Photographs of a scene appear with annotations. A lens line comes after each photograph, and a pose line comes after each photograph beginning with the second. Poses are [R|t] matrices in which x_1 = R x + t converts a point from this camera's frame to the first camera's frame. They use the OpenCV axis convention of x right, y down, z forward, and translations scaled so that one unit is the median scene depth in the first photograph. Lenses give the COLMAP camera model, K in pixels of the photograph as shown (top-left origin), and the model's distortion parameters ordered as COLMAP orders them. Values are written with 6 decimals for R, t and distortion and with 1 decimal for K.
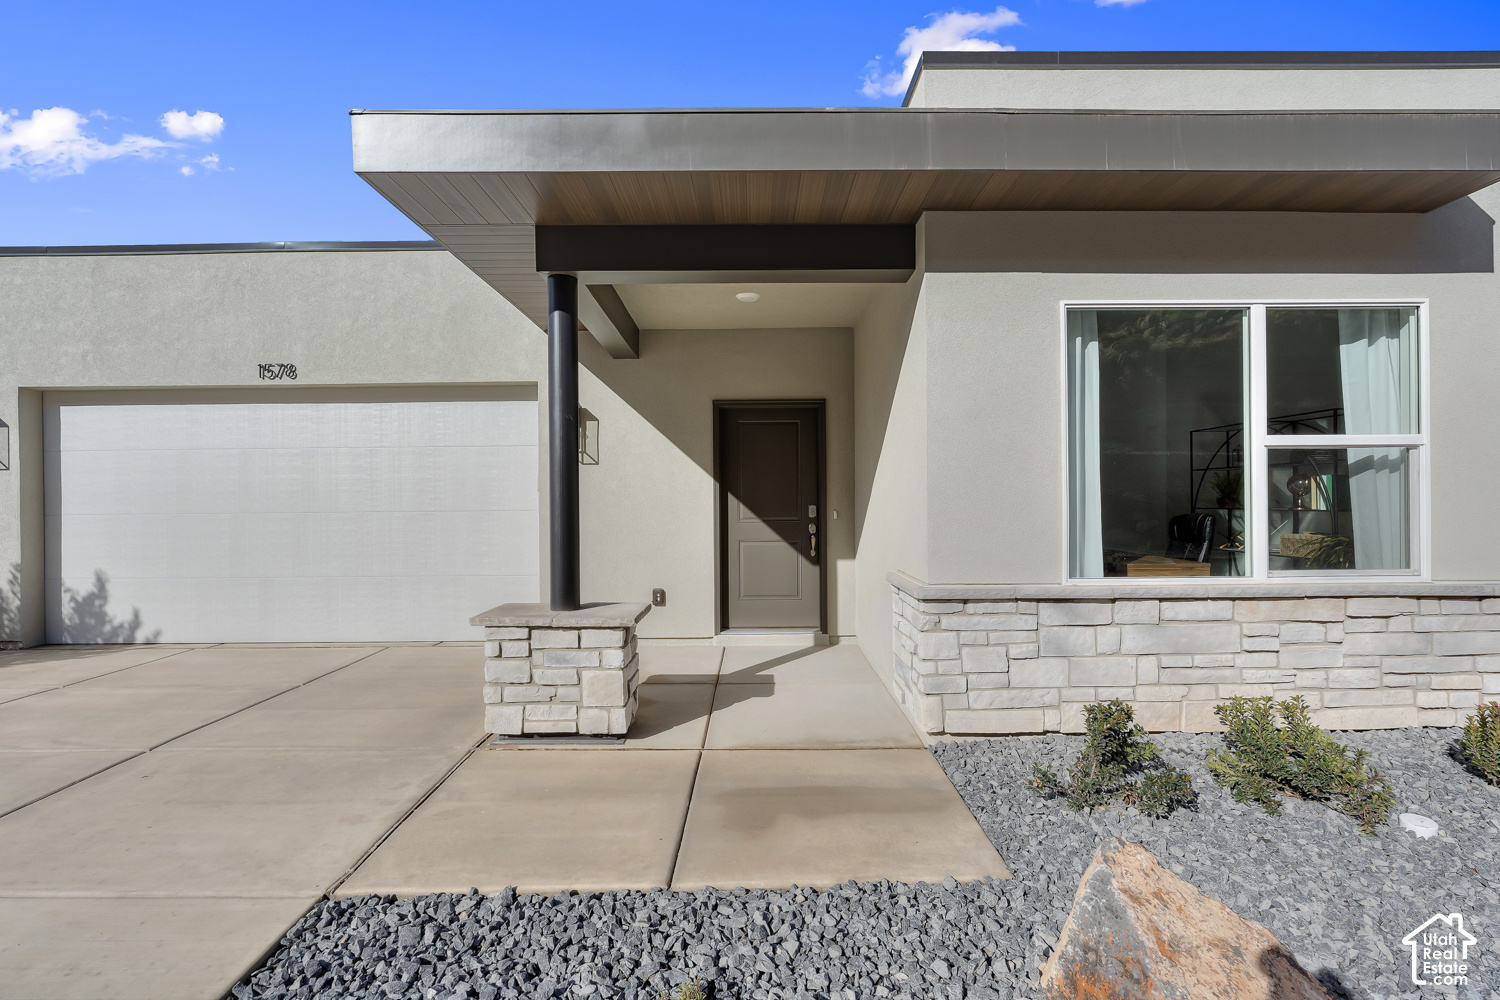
lens RADIAL K [[657.4, 0, 748.1], [0, 657.4, 501.5], [0, 0, 1]] dist [-0.009237, 0.000820]
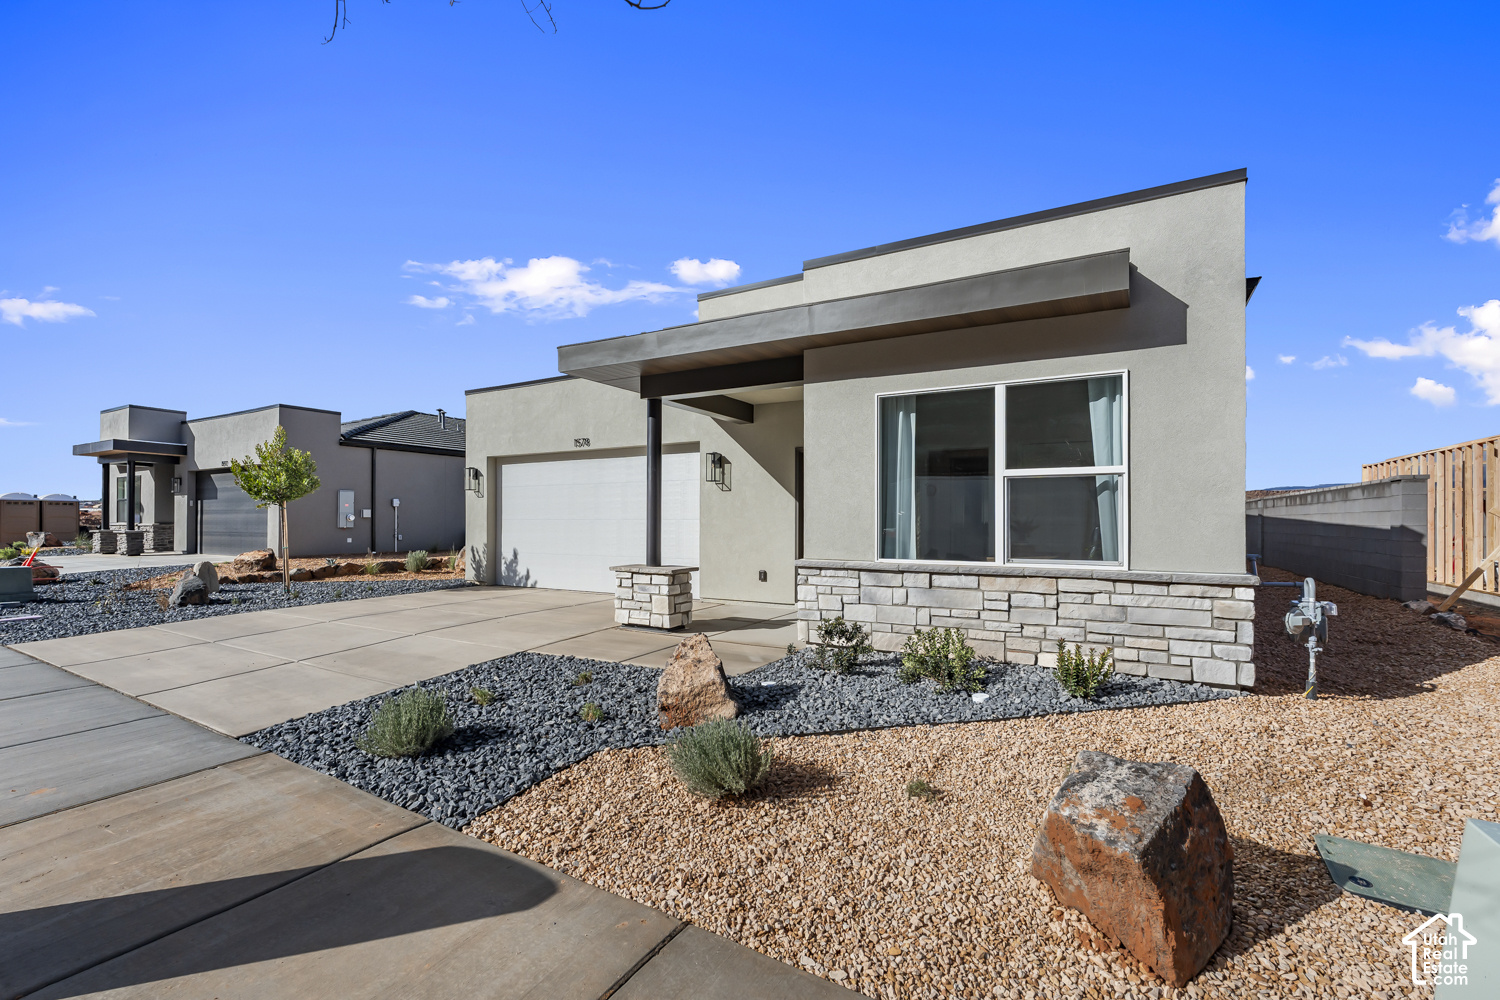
lens RADIAL K [[657.4, 0, 753.3], [0, 657.4, 504.9], [0, 0, 1]] dist [-0.009237, 0.000820]
pose [[0.869643, -0.002355, -0.493676, 1.020072], [-0.008602, 0.999765, -0.019922, 0.016995], [0.493606, 0.021572, 0.869418, -0.612739]]
